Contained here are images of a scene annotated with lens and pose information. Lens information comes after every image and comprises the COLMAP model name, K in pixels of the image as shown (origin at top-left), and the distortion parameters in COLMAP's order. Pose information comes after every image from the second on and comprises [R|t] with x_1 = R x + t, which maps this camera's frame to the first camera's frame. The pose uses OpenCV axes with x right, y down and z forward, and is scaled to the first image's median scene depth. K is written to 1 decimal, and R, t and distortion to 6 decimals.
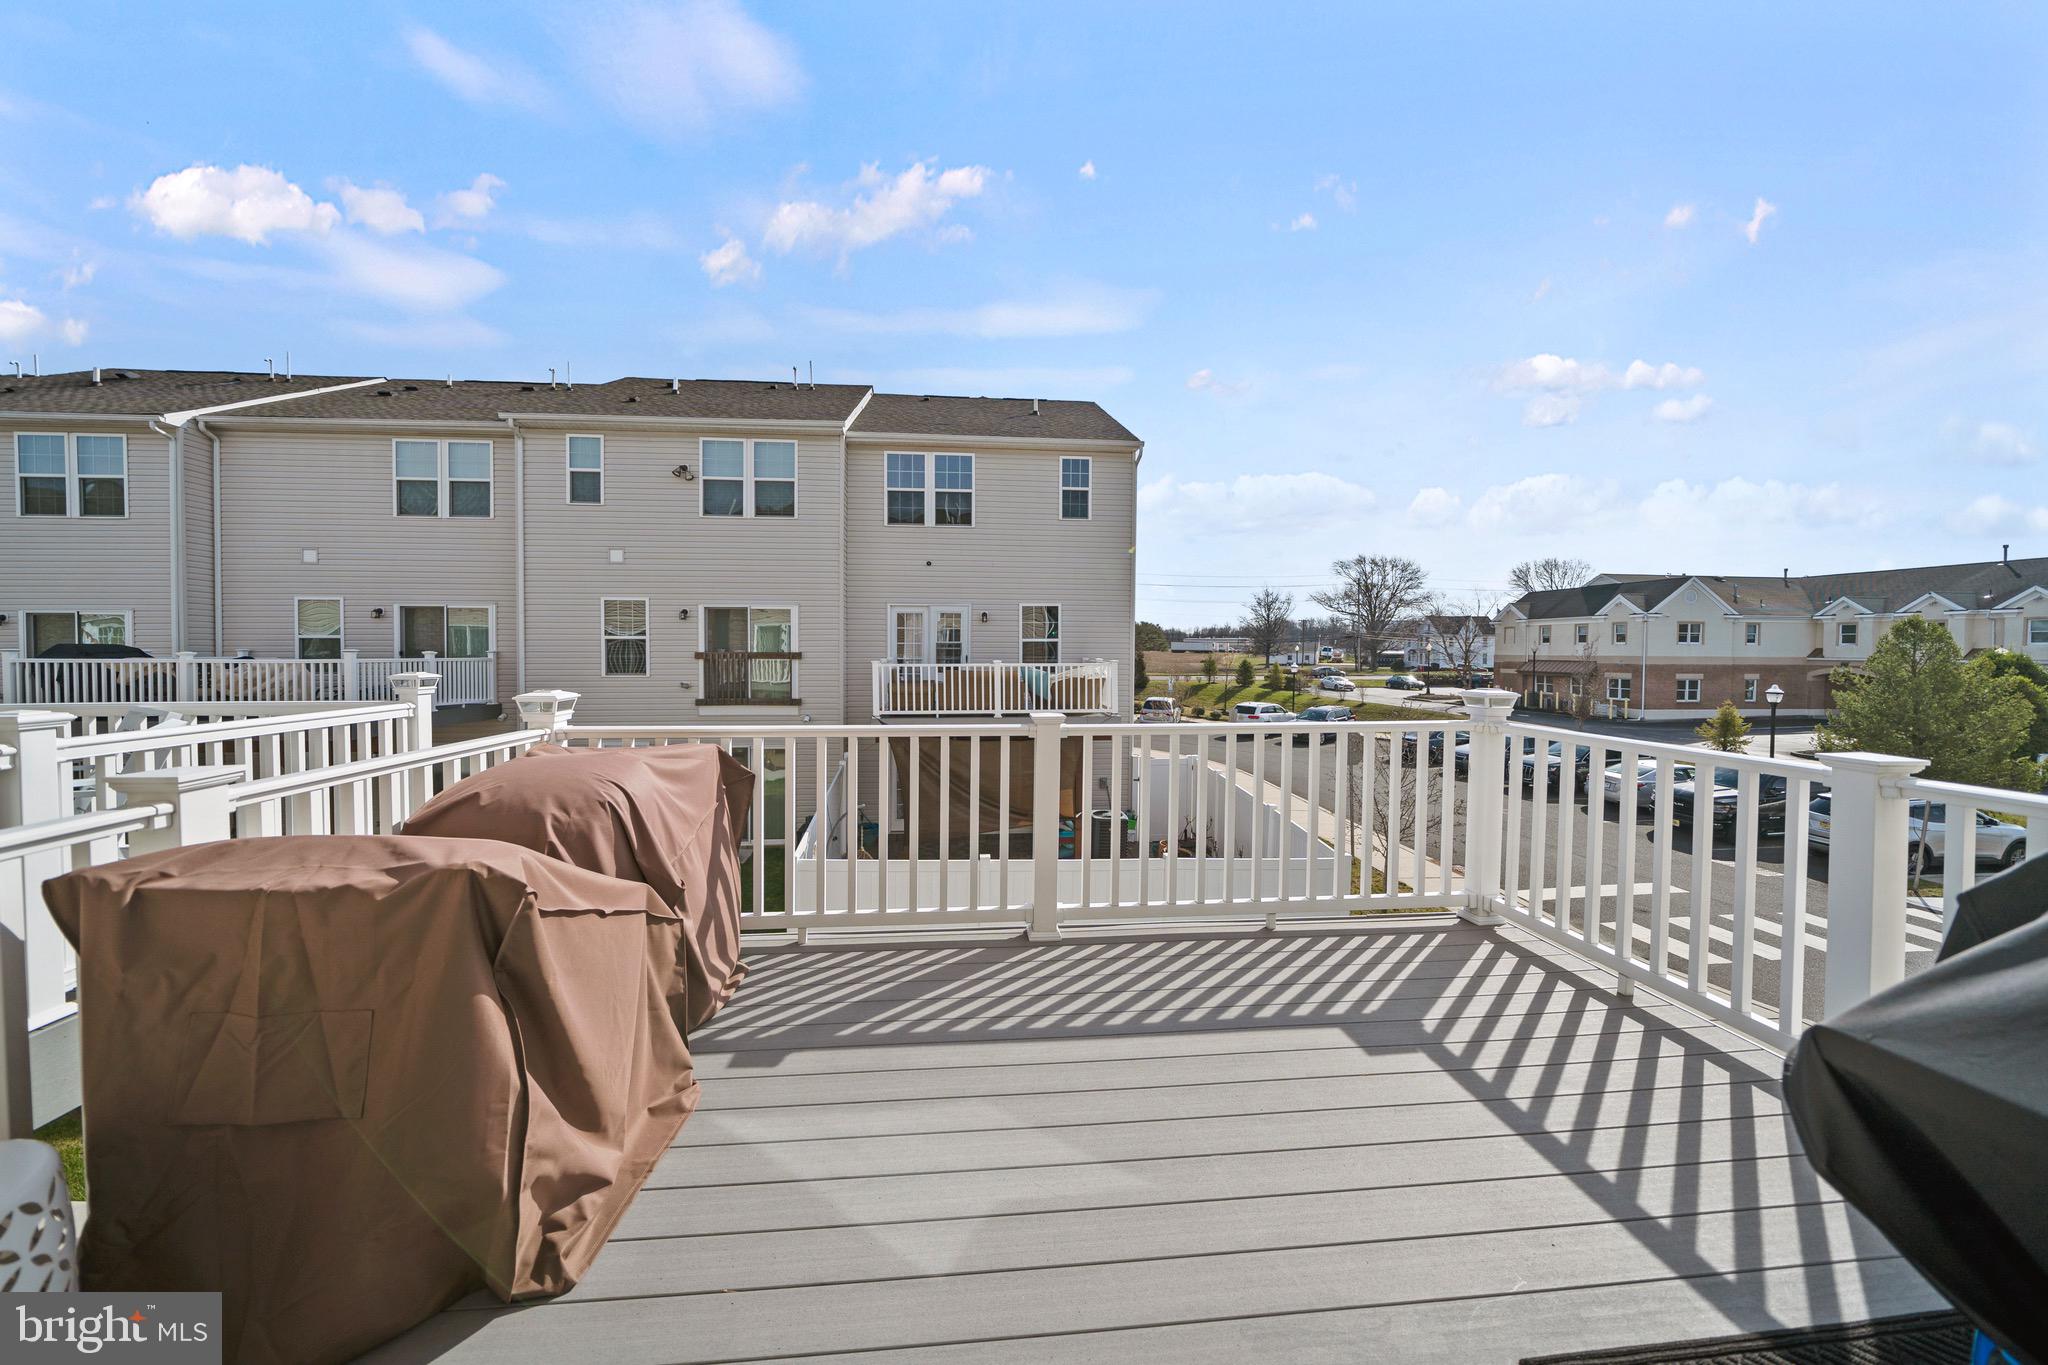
lens RADIAL K [[721.4, 0, 1014.4], [0, 721.4, 657.2], [0, 0, 1]] dist [-0.002652, -0.000114]
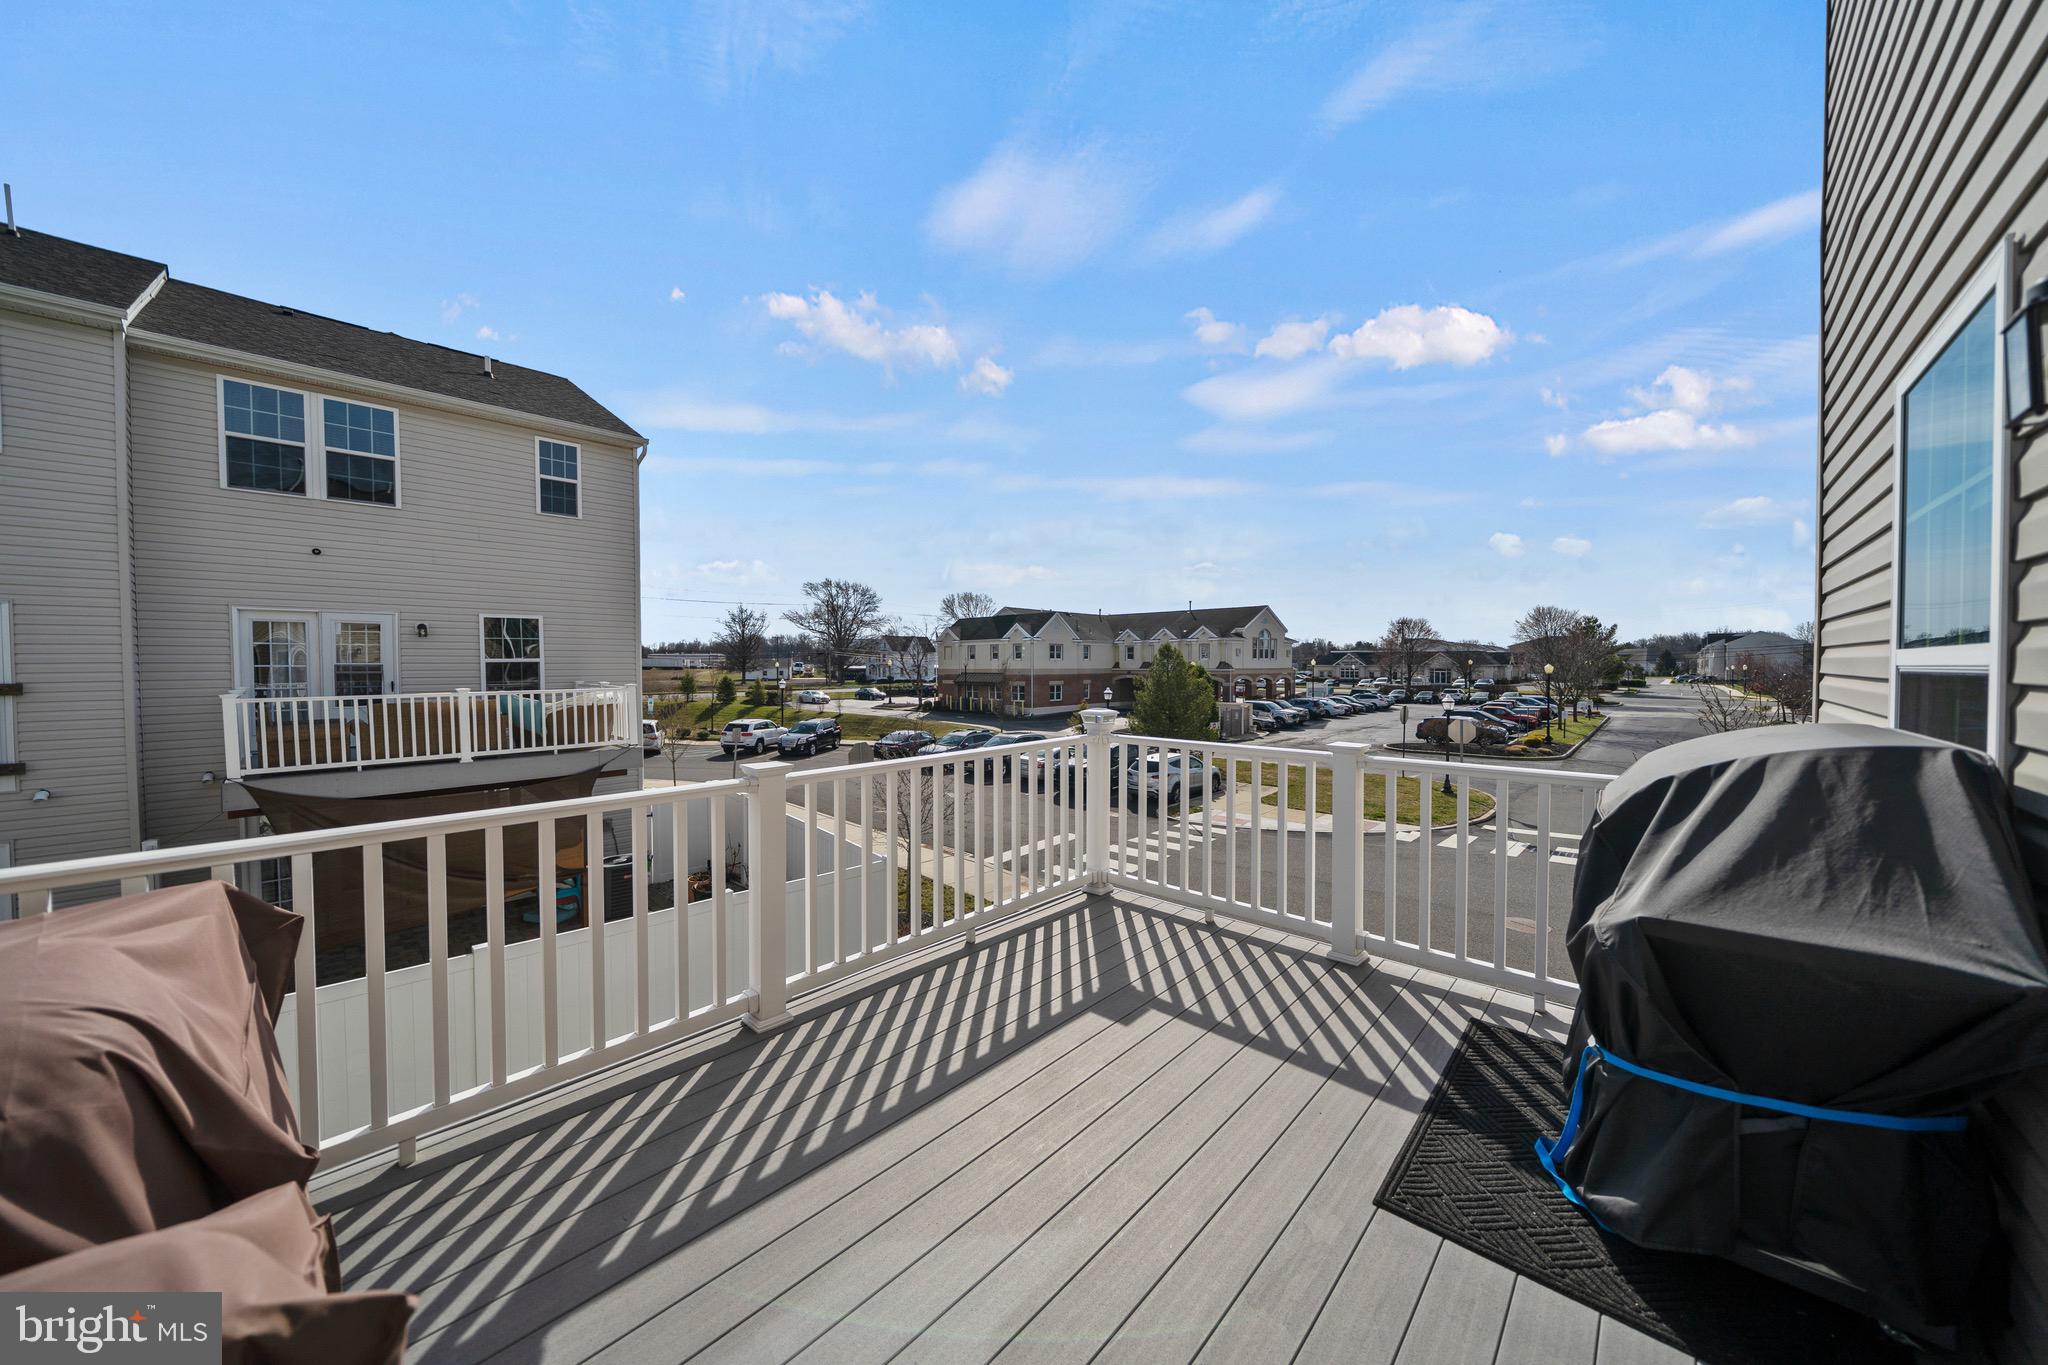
lens RADIAL K [[701.9, 0, 1024.5], [0, 701.9, 675.2], [0, 0, 1]] dist [-0.003922, -0.000184]
pose [[0.747462, -0.017581, 0.664072, -0.054859], [0.014845, 0.999842, 0.009761, -0.005955], [-0.664139, 0.002562, 0.747605, 0.033619]]
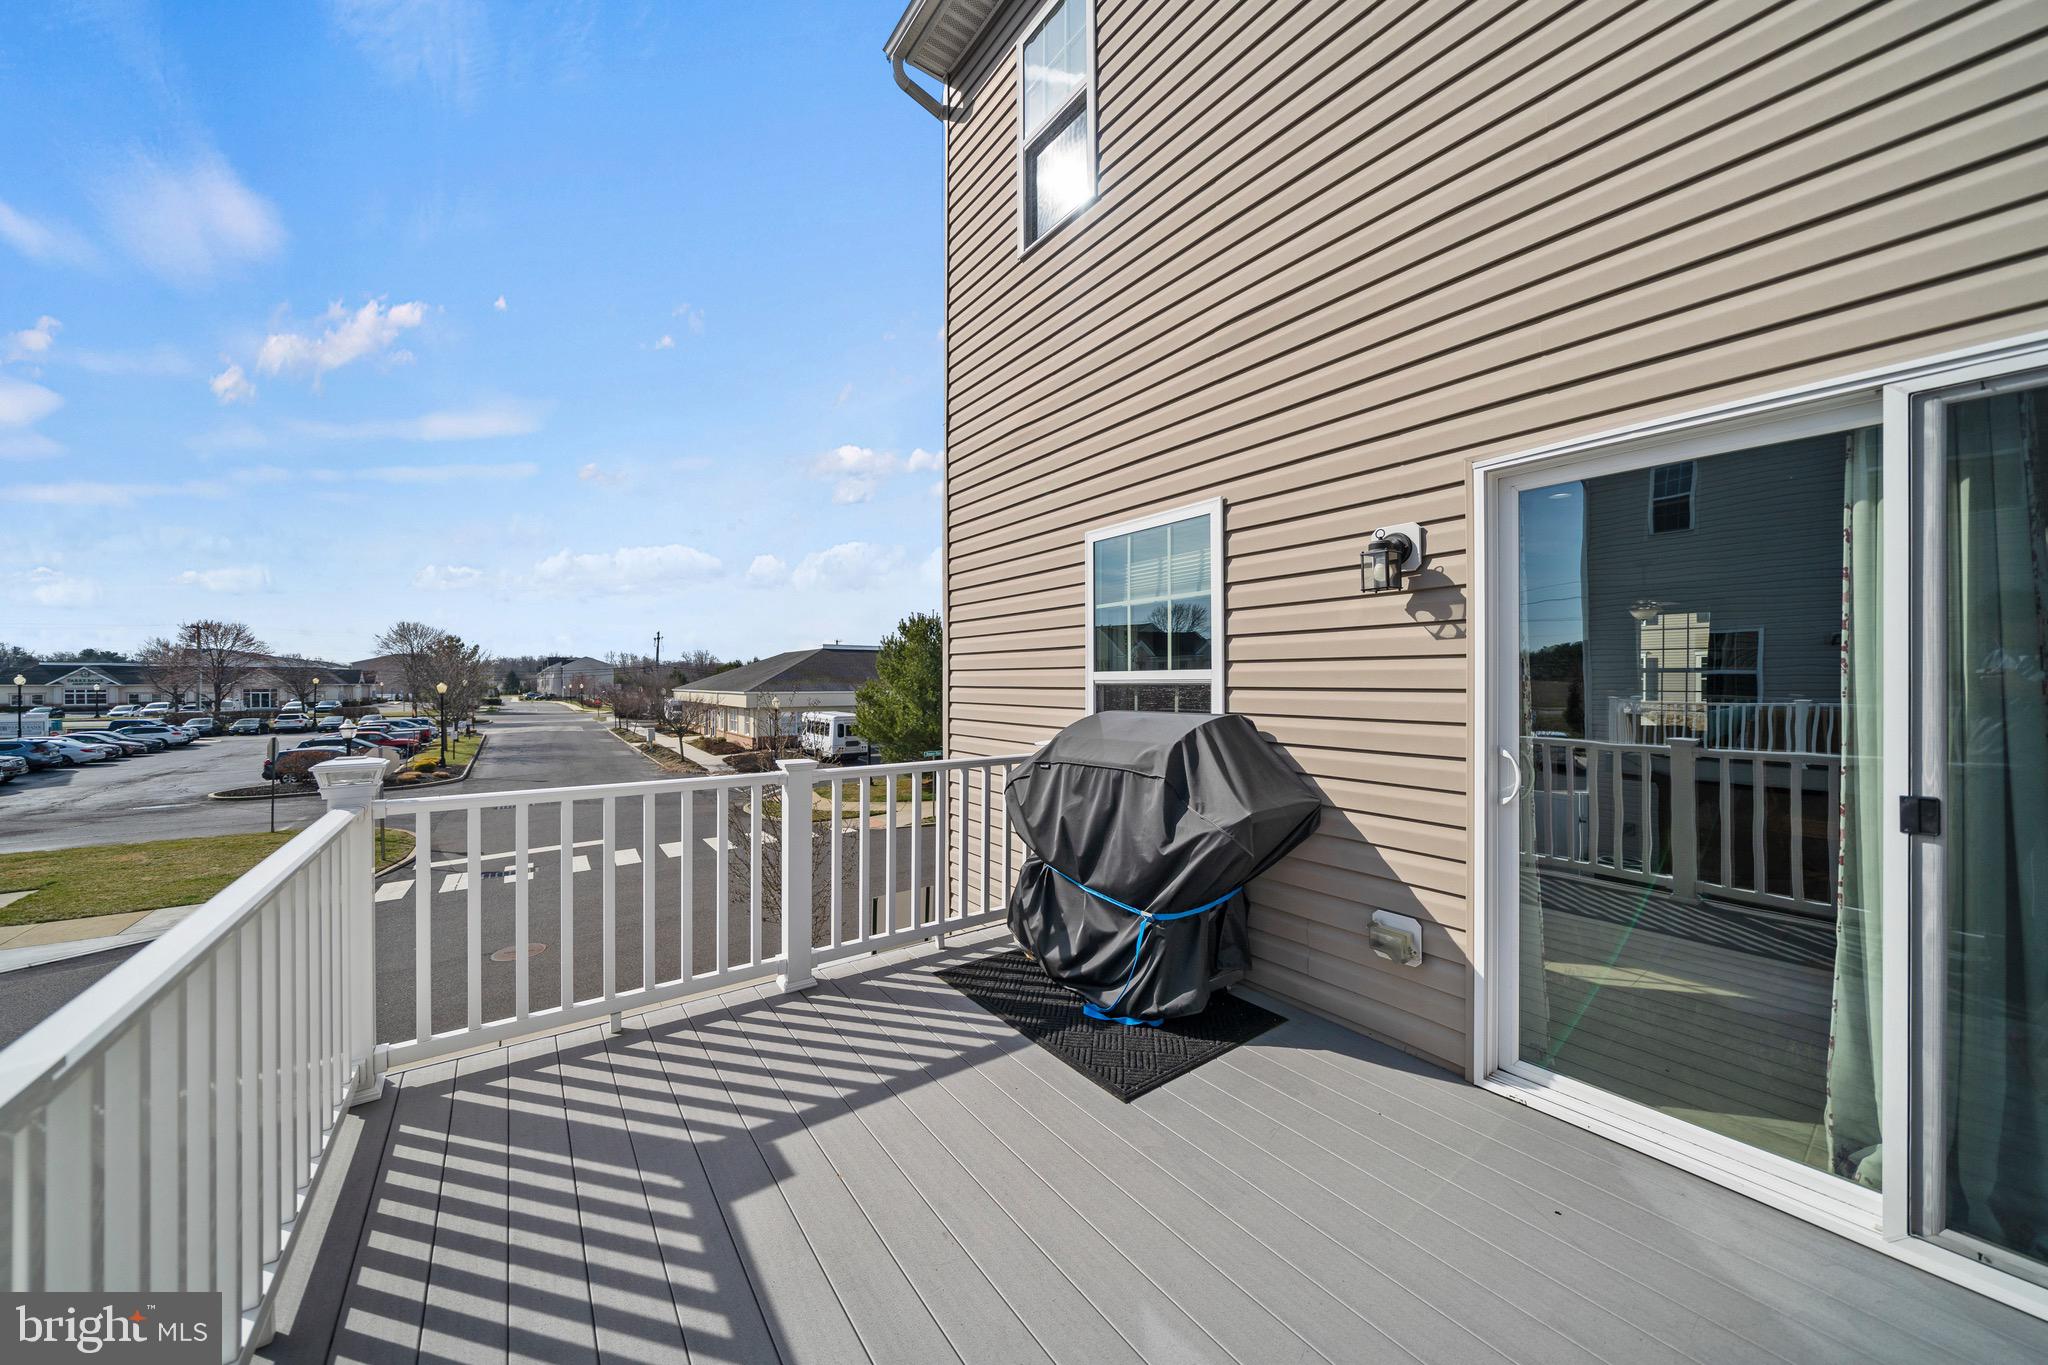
lens RADIAL K [[701.9, 0, 1024.5], [0, 701.9, 675.2], [0, 0, 1]] dist [-0.003922, -0.000184]
pose [[-0.513955, 0.003069, 0.857812, -0.051694], [0.008584, 0.999962, 0.001566, -0.006373], [-0.857774, 0.008168, -0.513962, 0.165086]]
